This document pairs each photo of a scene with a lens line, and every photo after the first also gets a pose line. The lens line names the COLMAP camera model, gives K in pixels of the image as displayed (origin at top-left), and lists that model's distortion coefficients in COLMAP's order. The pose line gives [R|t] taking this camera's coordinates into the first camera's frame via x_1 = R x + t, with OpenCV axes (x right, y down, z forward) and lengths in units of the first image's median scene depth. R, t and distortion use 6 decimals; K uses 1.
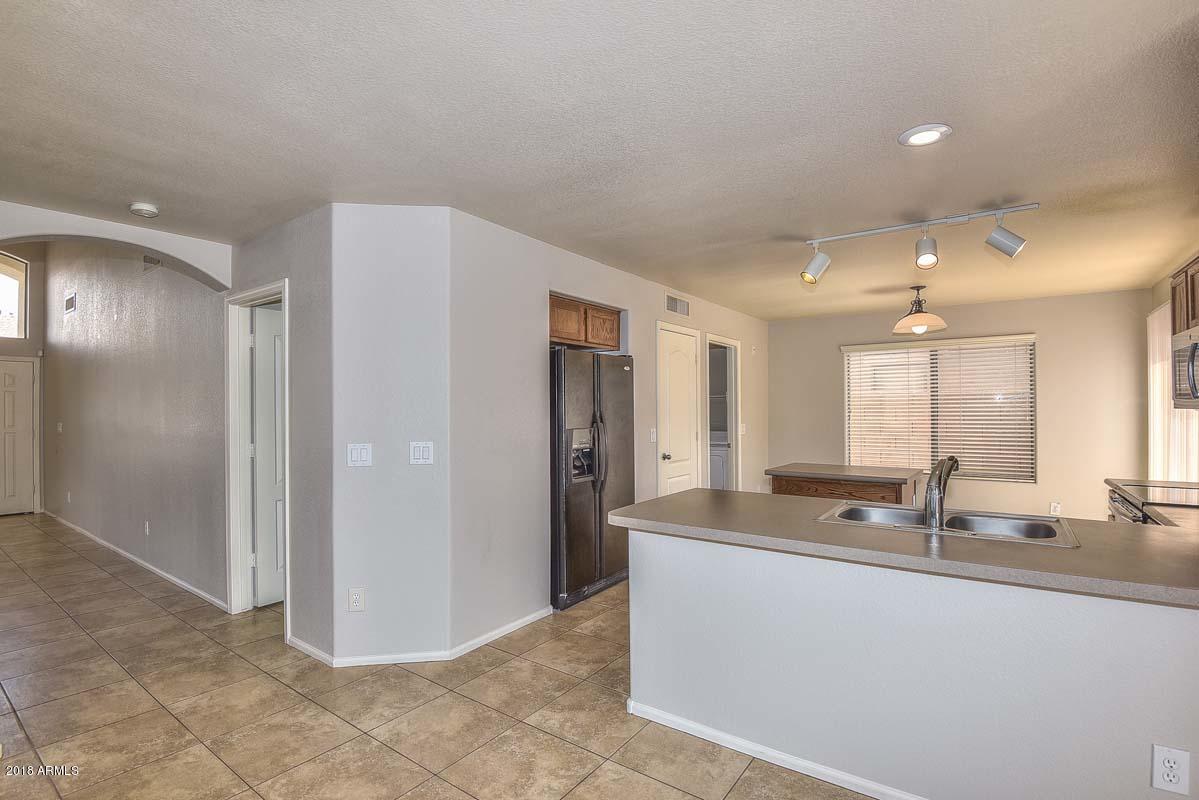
lens RADIAL K [[557.2, 0, 599.4], [0, 557.2, 407.6], [0, 0, 1]] dist [-0.023040, -0.009219]
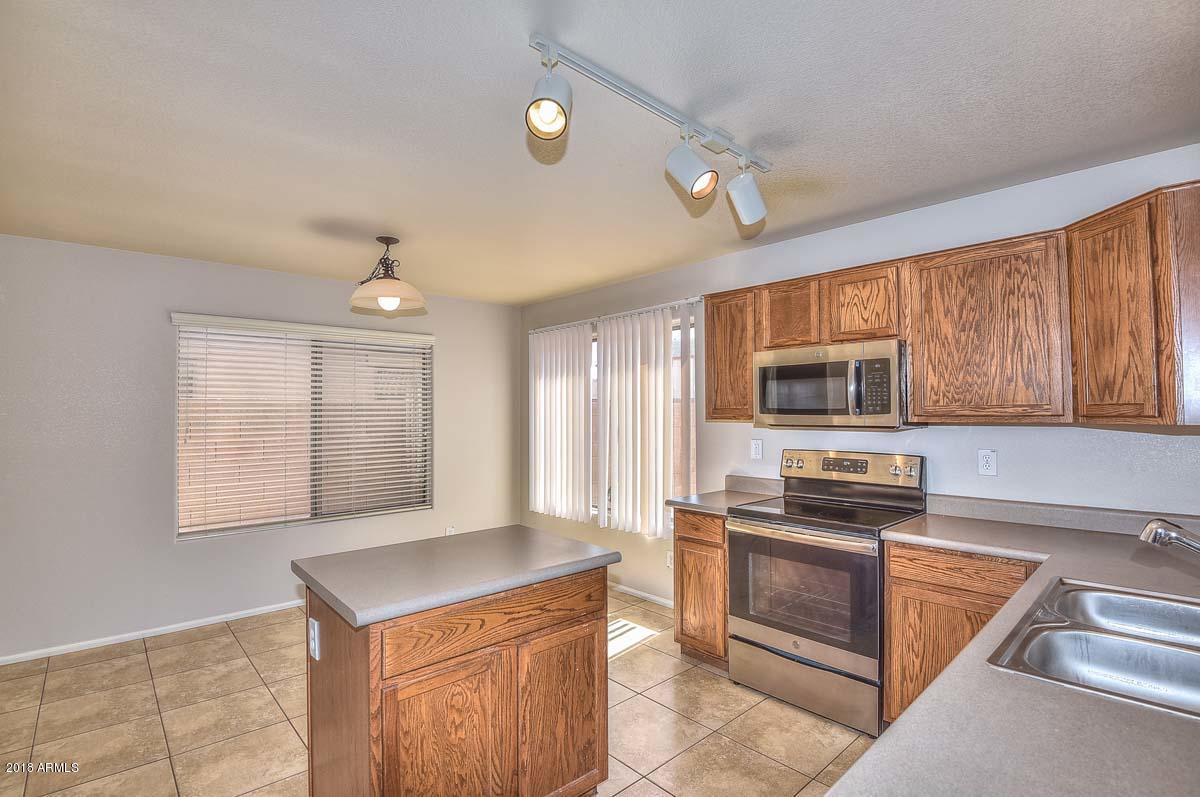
lens RADIAL K [[557.7, 0, 591.4], [0, 557.7, 396.3], [0, 0, 1]] dist [-0.023040, -0.009219]
pose [[0.207878, 0.032712, 0.977608, -0.014667], [0.001272, 0.999431, -0.033713, -0.010579], [-0.978154, 0.008252, 0.207718, 0.730447]]
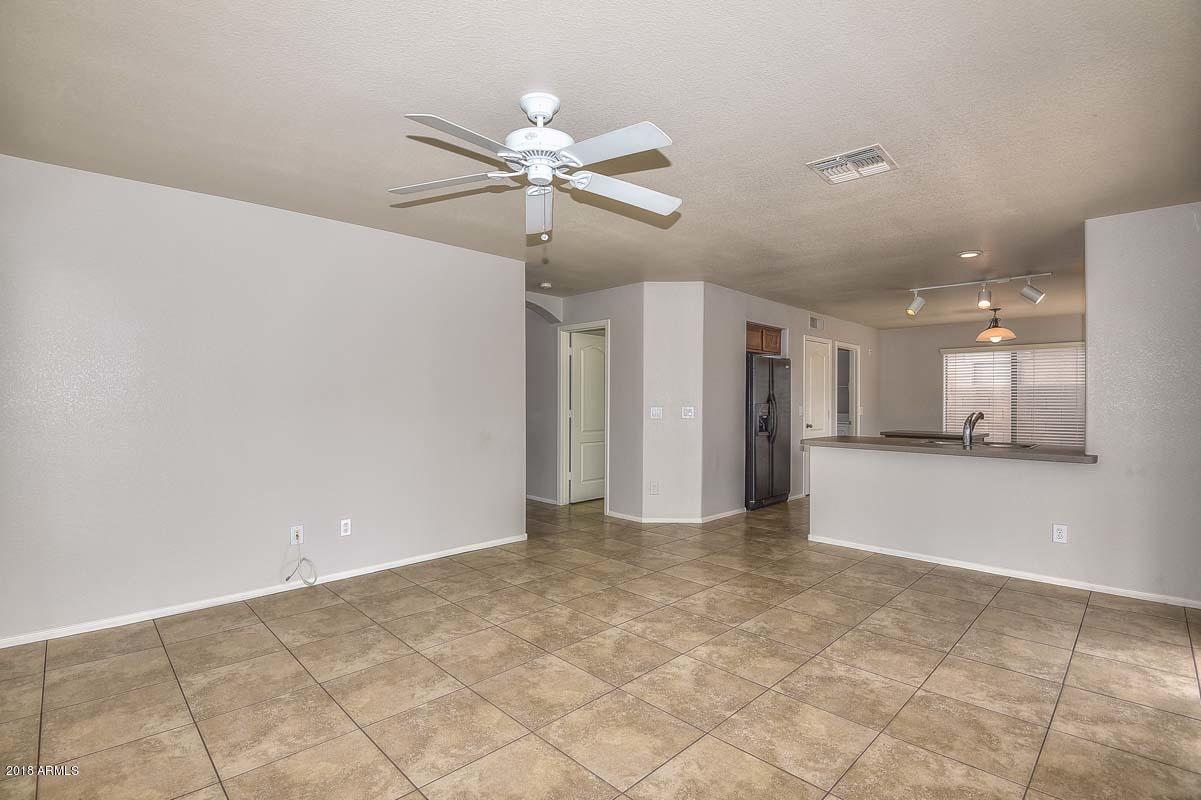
lens RADIAL K [[558.1, 0, 602.9], [0, 558.1, 409.9], [0, 0, 1]] dist [-0.023040, -0.009219]
pose [[0.986878, 0.011937, -0.161028, -0.210795], [-0.009557, 0.999834, 0.015543, 0.031084], [0.161187, -0.013800, 0.986827, -0.637968]]
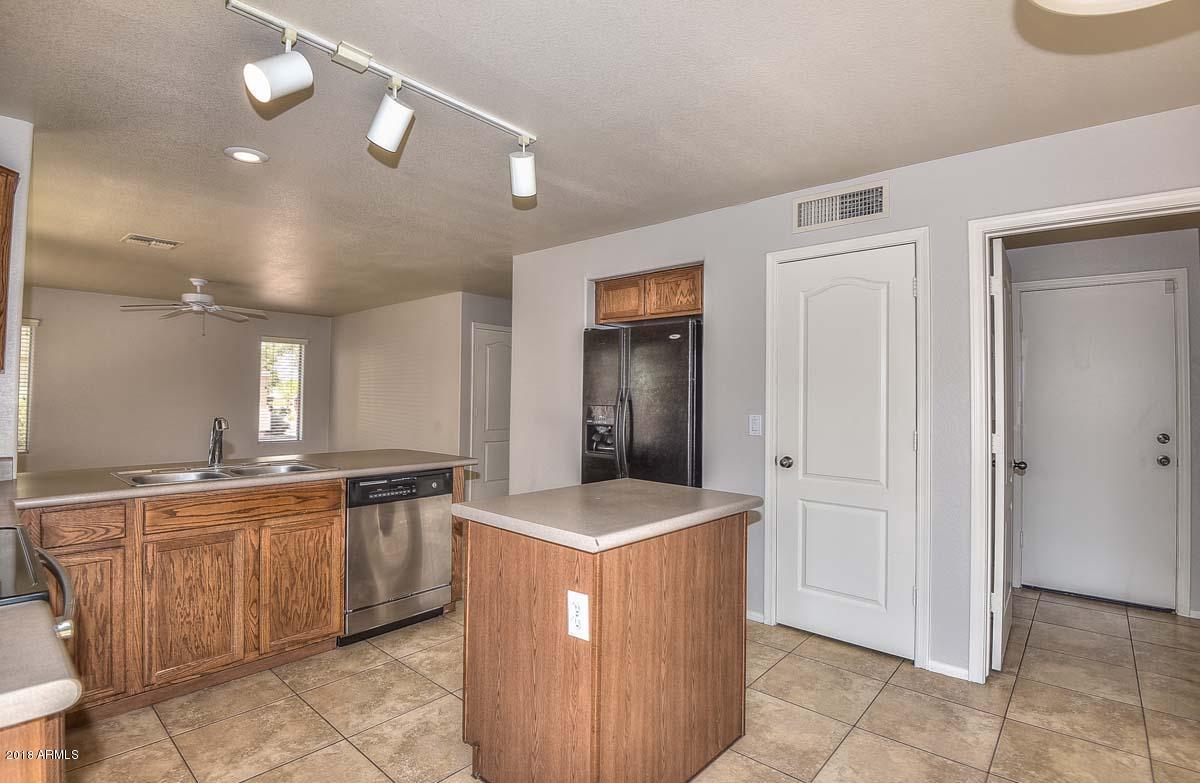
lens RADIAL K [[568.9, 0, 601.8], [0, 568.9, 386.4], [0, 0, 1]] dist [-0.022835, -0.002823]
pose [[-0.086565, -0.012888, -0.996163, 0.891949], [-0.007049, 0.999899, -0.012323, 0.014406], [0.996221, 0.005955, -0.086647, 0.961109]]
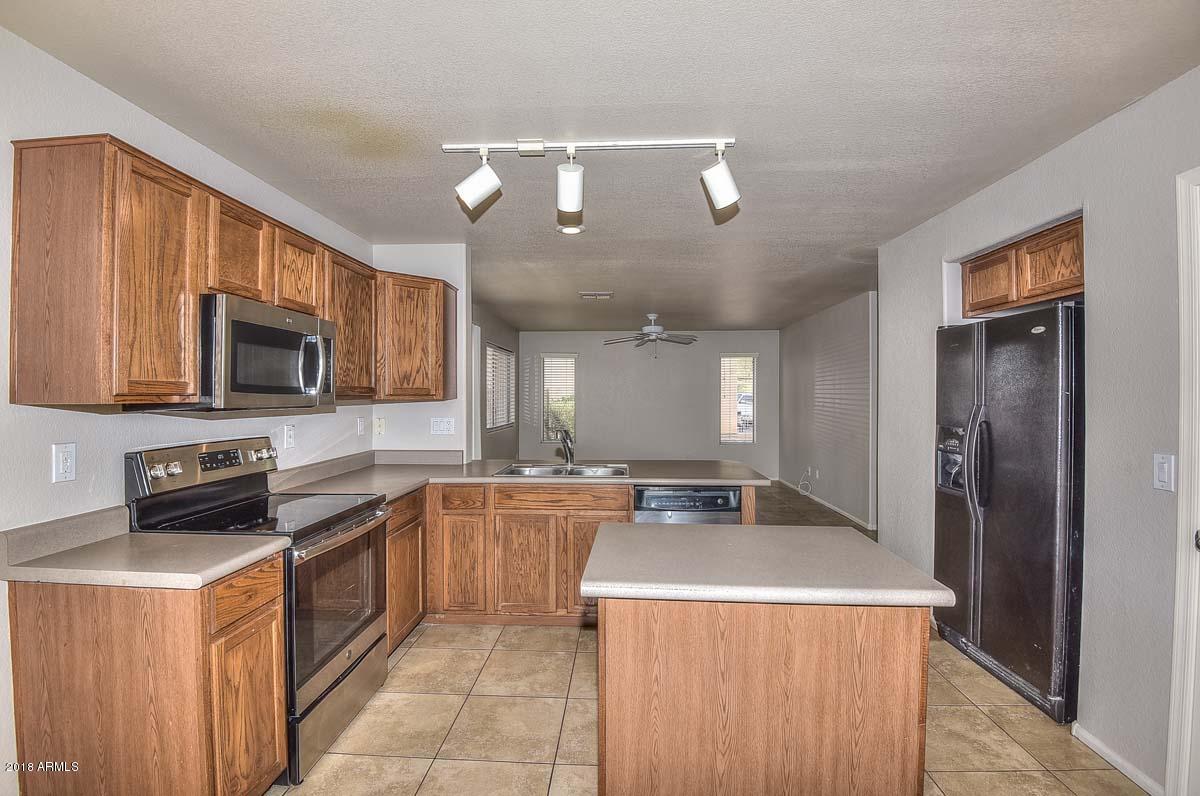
lens RADIAL K [[557.7, 0, 601.1], [0, 557.7, 396.5], [0, 0, 1]] dist [-0.023040, -0.009219]
pose [[-0.835007, 0.007423, -0.550190, 0.714313], [0.005497, 0.999972, 0.005149, -0.008962], [0.550212, 0.001275, -0.835024, 1.212198]]
